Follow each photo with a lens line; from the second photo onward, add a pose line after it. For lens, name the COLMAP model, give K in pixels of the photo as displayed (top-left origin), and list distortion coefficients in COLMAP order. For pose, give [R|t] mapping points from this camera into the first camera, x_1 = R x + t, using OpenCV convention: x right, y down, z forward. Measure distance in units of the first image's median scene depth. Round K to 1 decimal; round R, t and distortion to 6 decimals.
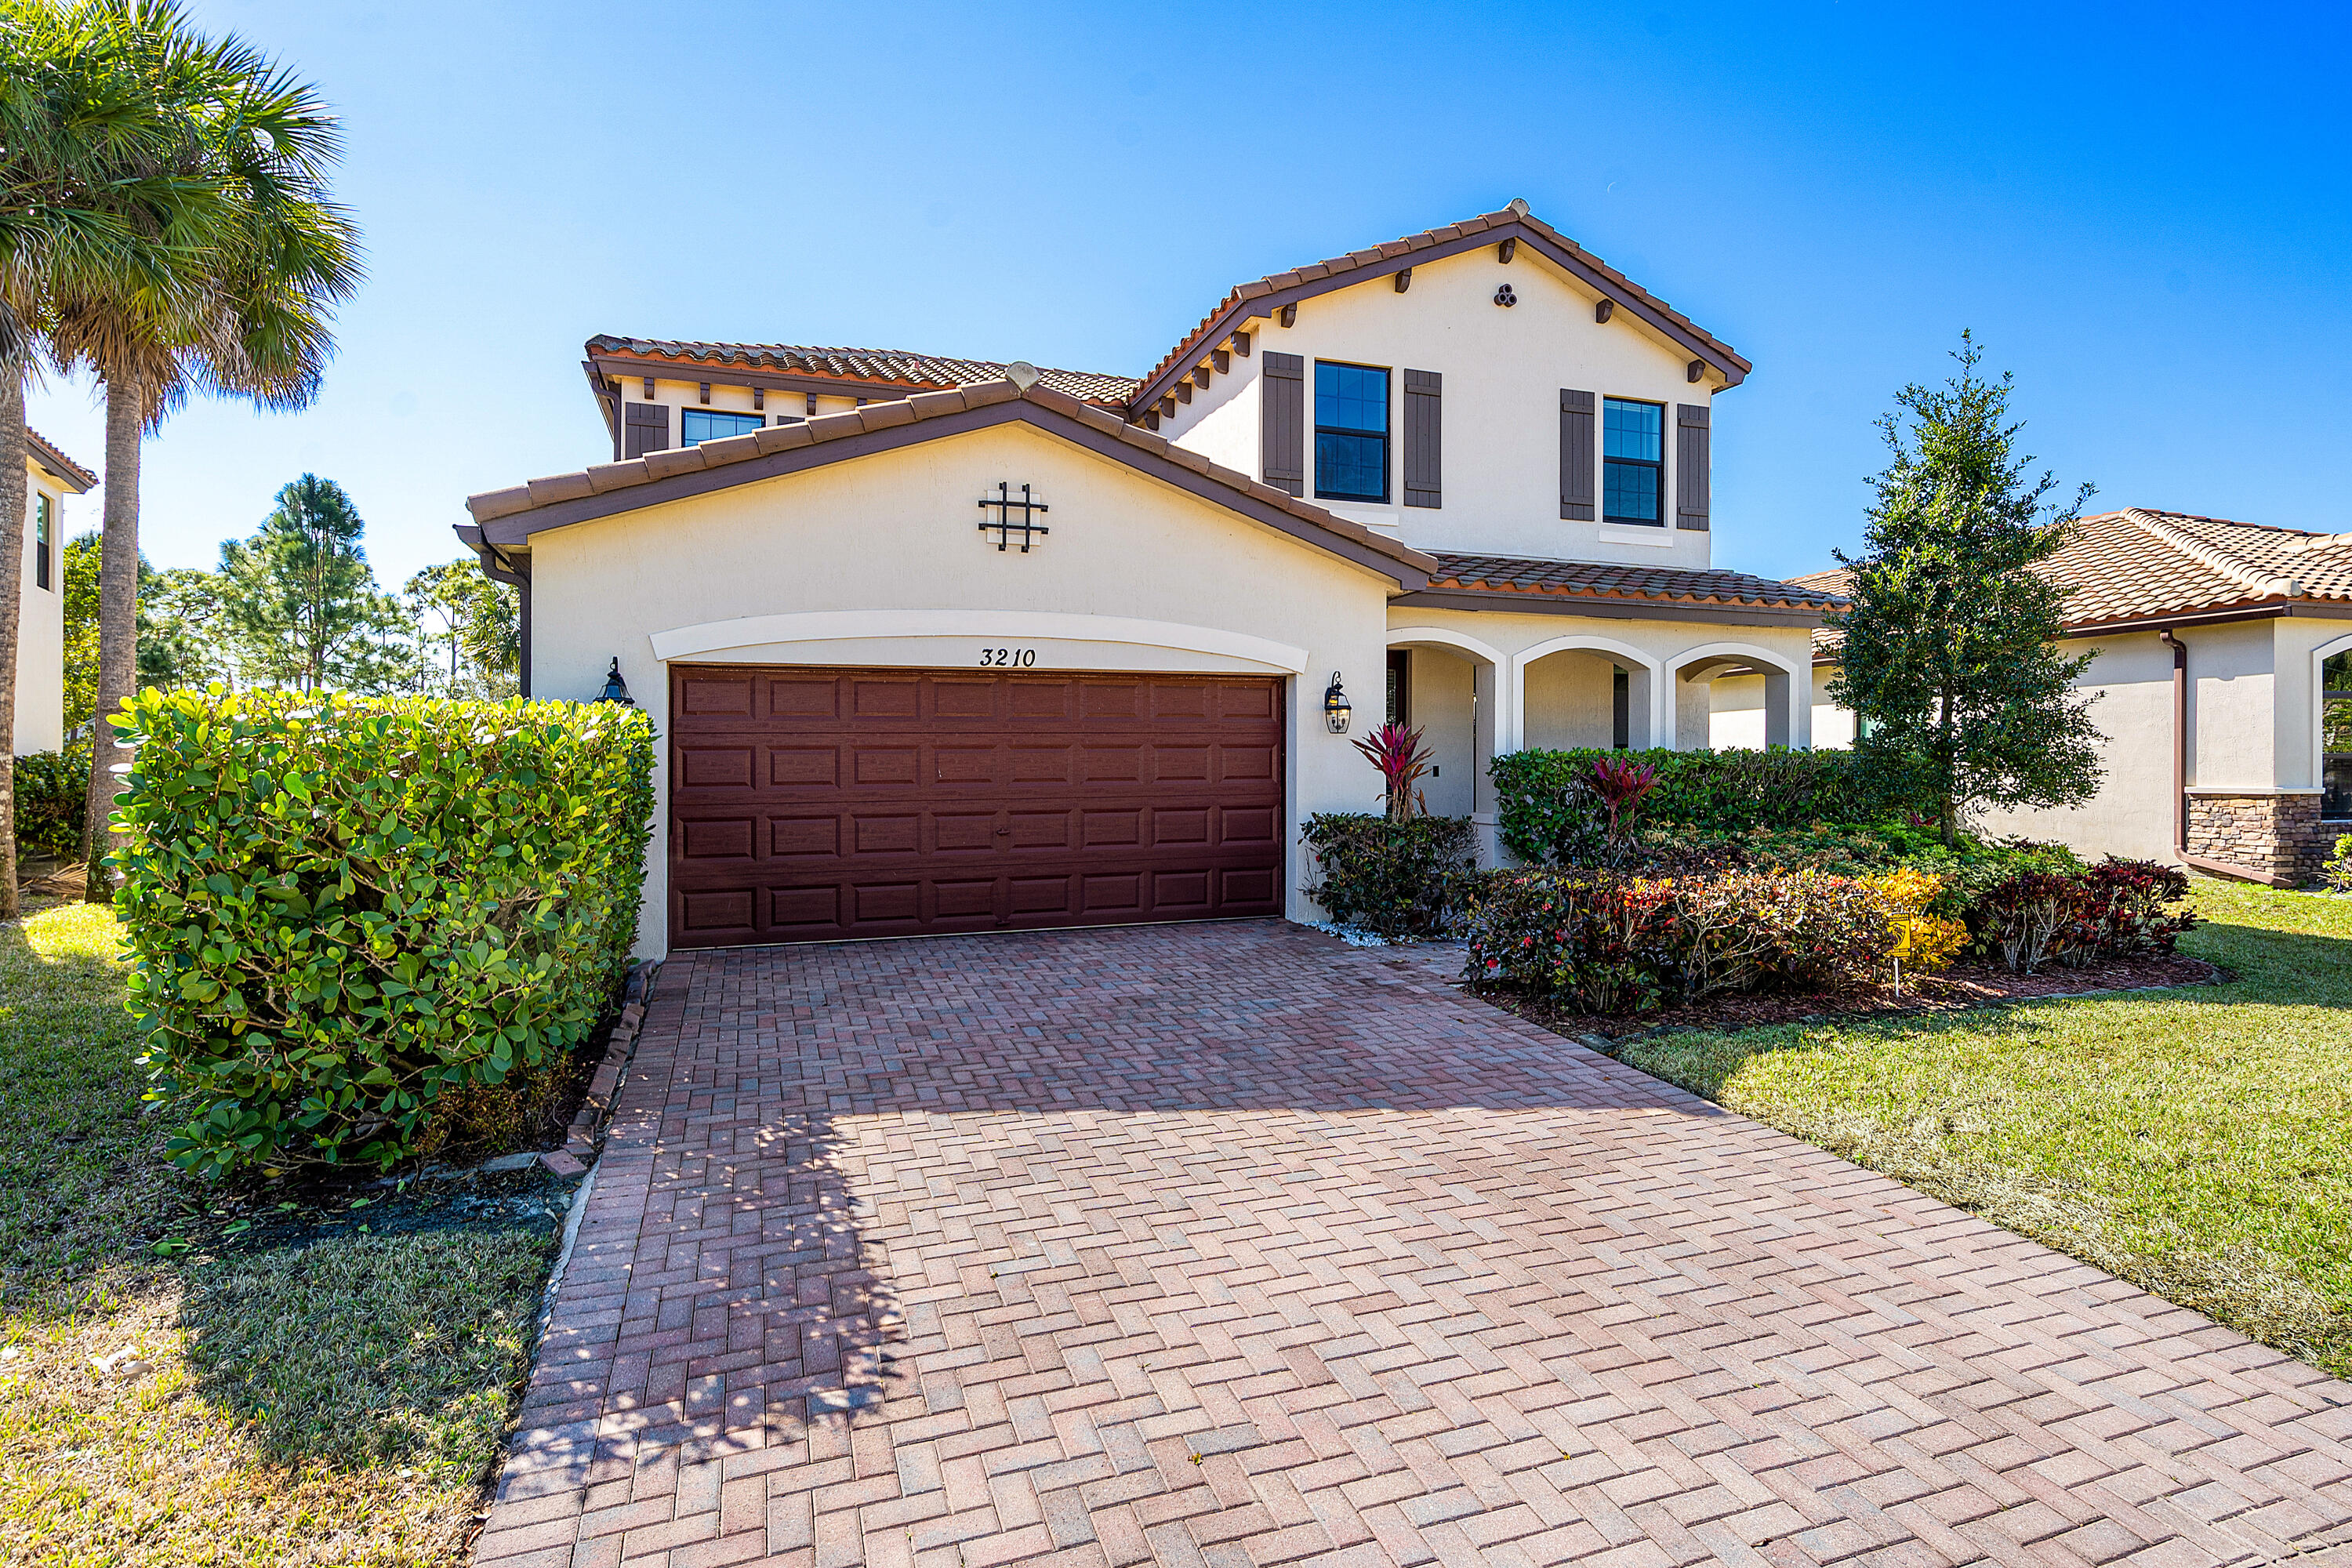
lens RADIAL K [[1088.4, 0, 1171.7], [0, 1088.4, 778.6], [0, 0, 1]] dist [-0.000670, 0.000184]
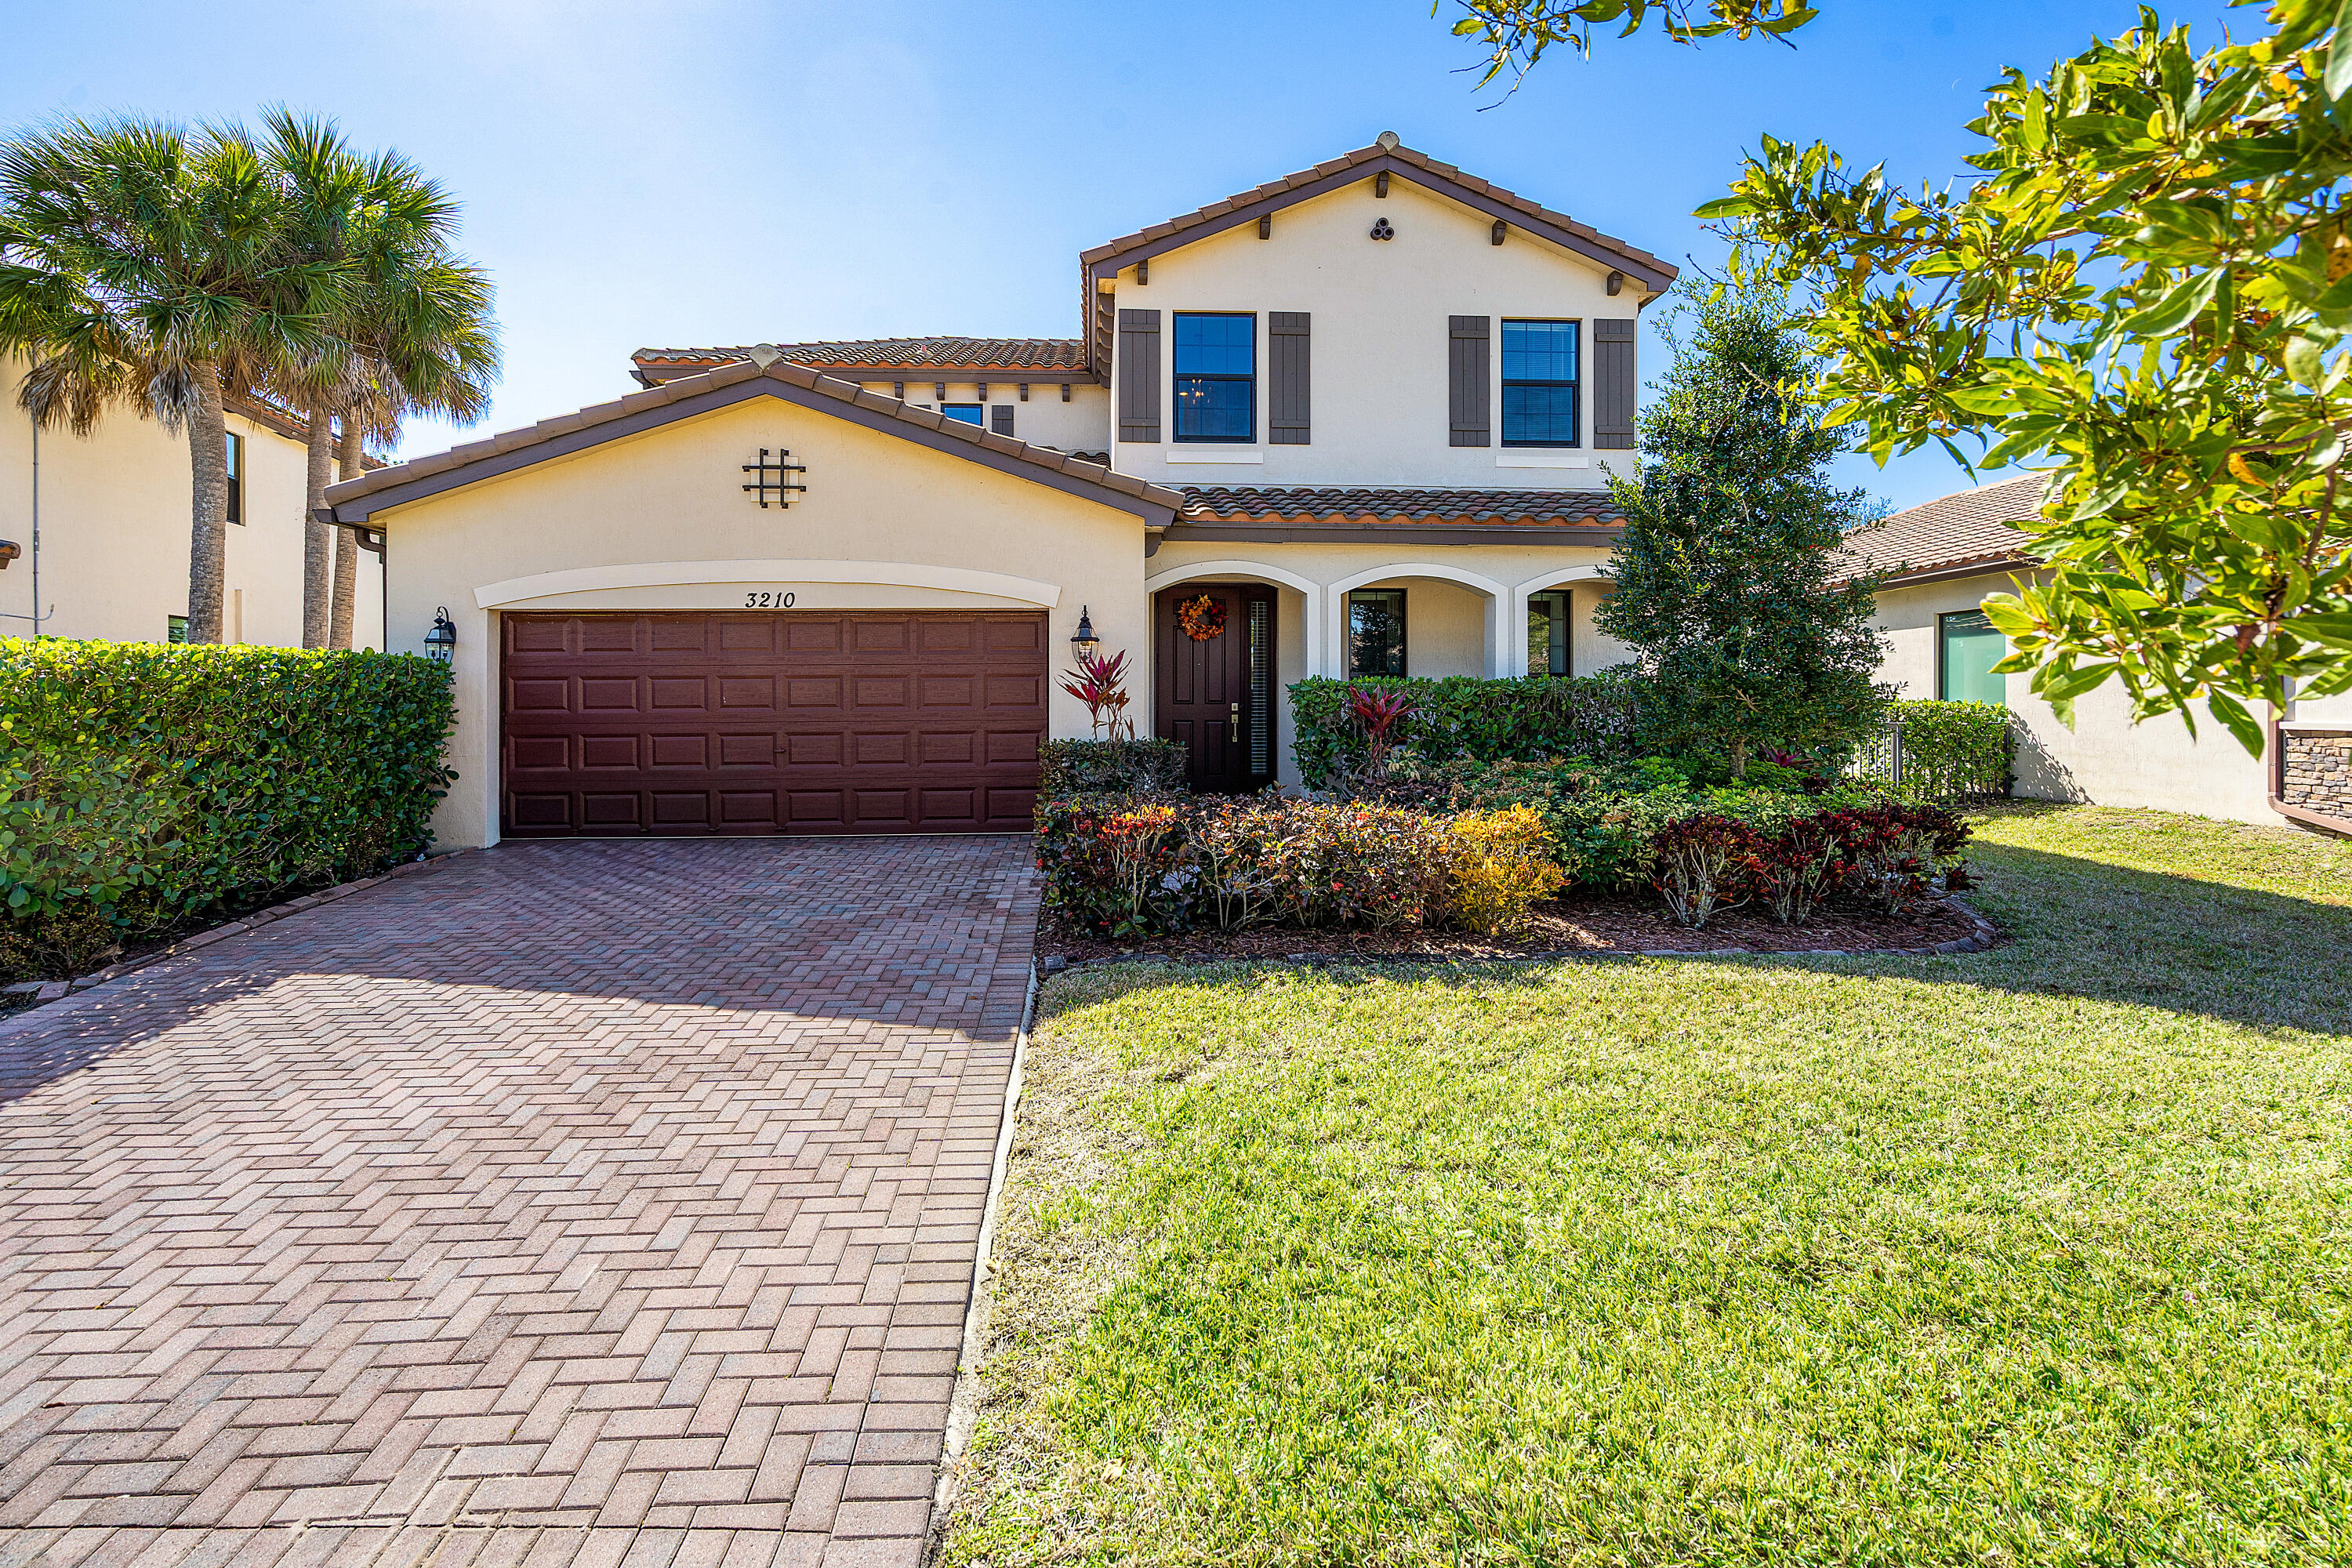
lens RADIAL K [[966.5, 0, 1173.7], [0, 966.5, 703.9], [0, 0, 1]] dist [-0.000607, 0.000193]
pose [[0.965147, 0.006702, -0.261624, 0.370911], [-0.005817, 0.999974, 0.004156, -0.005078], [0.261645, -0.002490, 0.965161, 0.083125]]
